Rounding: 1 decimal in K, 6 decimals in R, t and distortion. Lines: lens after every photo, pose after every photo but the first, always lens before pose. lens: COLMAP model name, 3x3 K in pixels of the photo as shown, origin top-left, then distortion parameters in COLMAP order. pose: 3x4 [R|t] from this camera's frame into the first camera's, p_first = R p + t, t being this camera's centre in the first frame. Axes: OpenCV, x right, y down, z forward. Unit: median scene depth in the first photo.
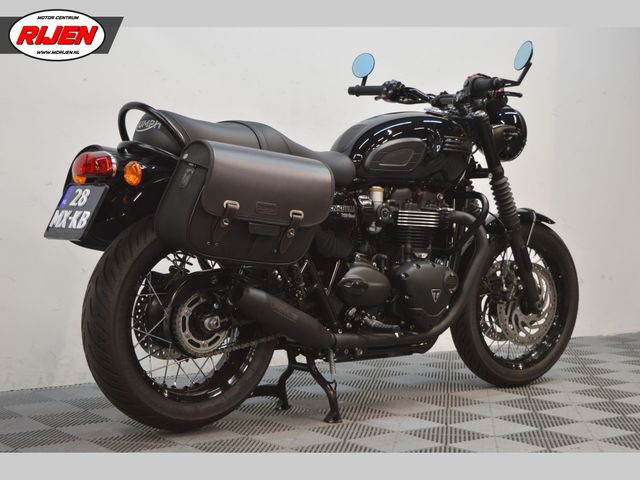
lens RADIAL K [[1101.5, 0, 321.6], [0, 1101.5, 238.2], [0, 0, 1]] dist [-0.086534, 0.000000]
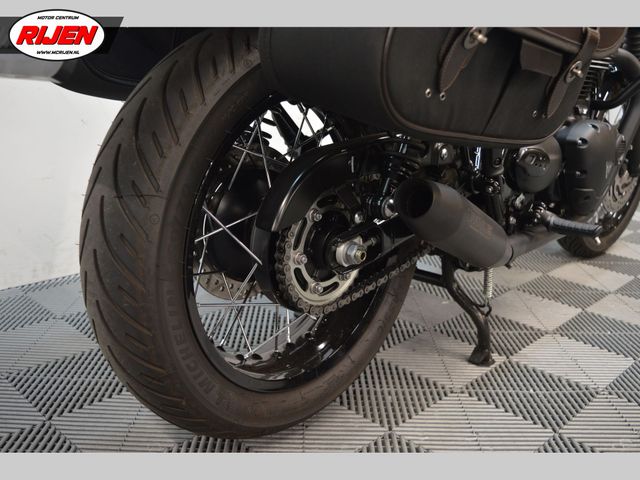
lens RADIAL K [[651.7, 0, 322.5], [0, 651.7, 238.6], [0, 0, 1]] dist [-0.065806, 0.000000]
pose [[0.992379, -0.013045, 0.122527, -0.132747], [-0.016330, 0.971686, 0.235713, 0.001311], [-0.122133, -0.235917, 0.964068, 0.641167]]
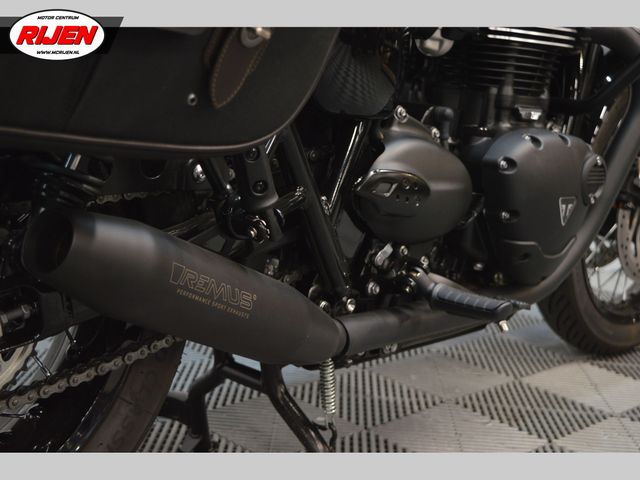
lens RADIAL K [[996.3, 0, 317.6], [0, 996.3, 241.7], [0, 0, 1]] dist [-0.021527, 0.000000]
pose [[0.995159, 0.032095, 0.092892, -0.028311], [-0.047499, 0.984521, 0.168709, 0.003544], [-0.086039, -0.172304, 0.981279, 0.652824]]
